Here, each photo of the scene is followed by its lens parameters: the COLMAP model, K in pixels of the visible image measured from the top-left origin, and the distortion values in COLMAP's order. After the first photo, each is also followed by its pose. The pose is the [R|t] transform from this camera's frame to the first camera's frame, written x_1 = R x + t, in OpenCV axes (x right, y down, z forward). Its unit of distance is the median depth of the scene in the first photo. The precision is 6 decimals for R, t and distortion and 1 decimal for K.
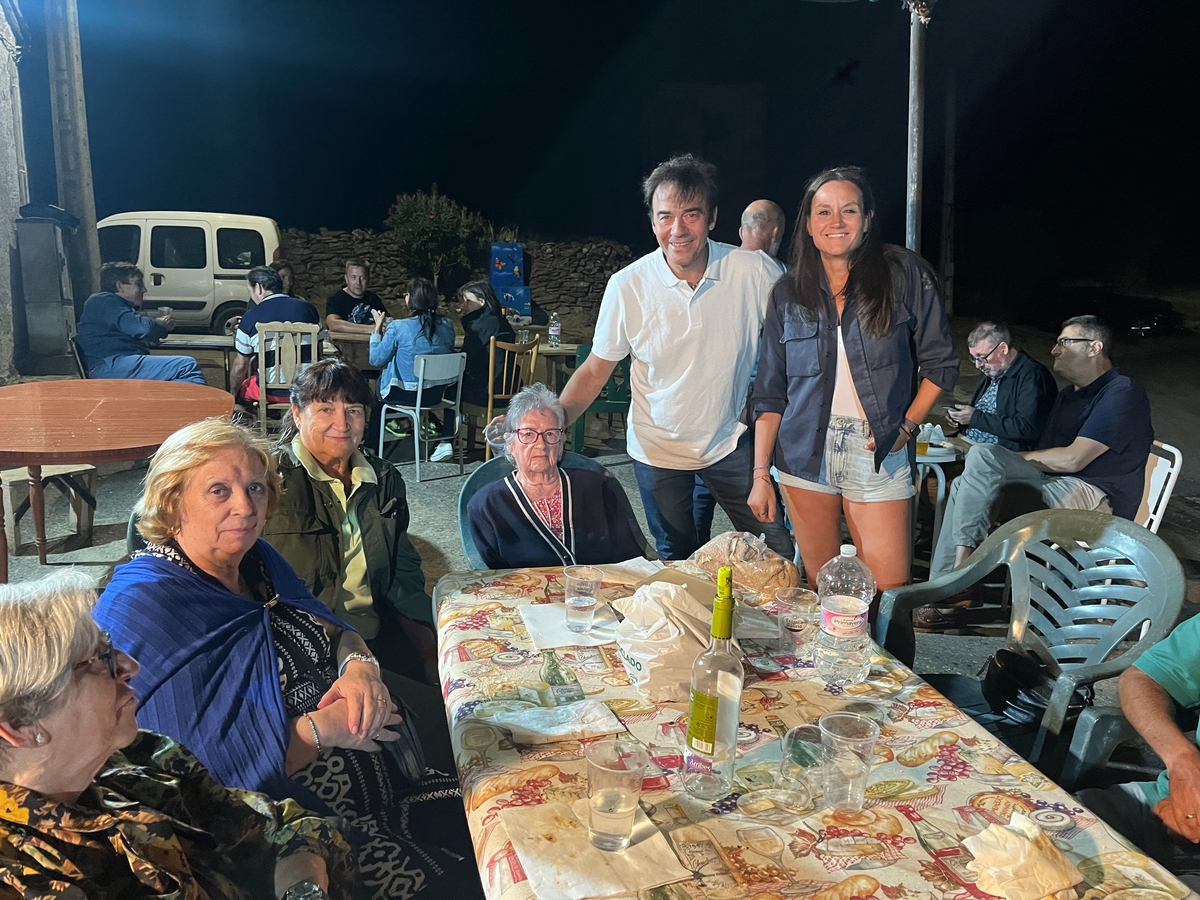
lens RADIAL K [[943.7, 0, 600.0], [0, 943.7, 450.0], [0, 0, 1]] dist [0.000670, -0.004404]
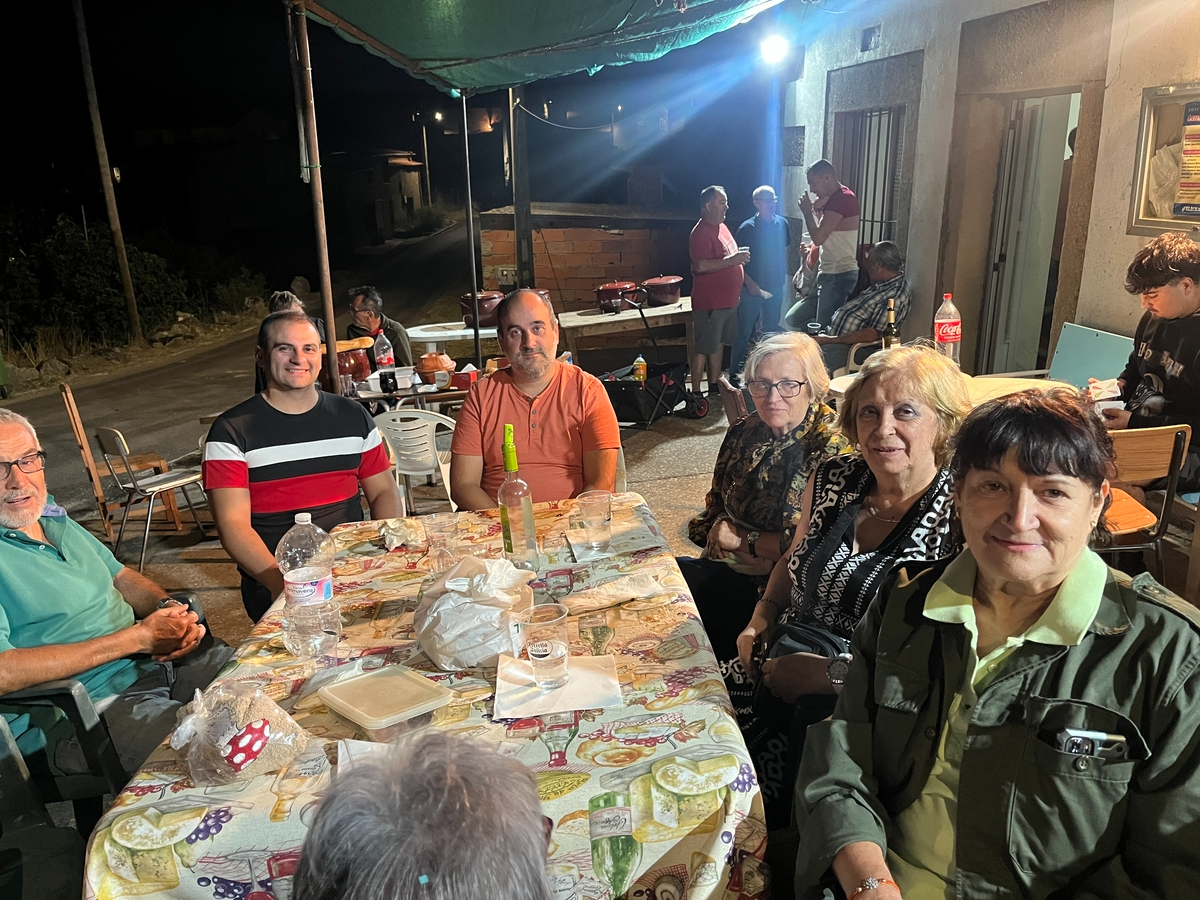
lens RADIAL K [[920.0, 0, 600.0], [0, 920.0, 450.0], [0, 0, 1]] dist [-0.067977, -0.001144]
pose [[-0.982457, -0.033912, 0.183381, -0.066244], [0.043261, 0.915061, 0.400988, -0.100455], [-0.181404, 0.401886, -0.897541, 0.539749]]
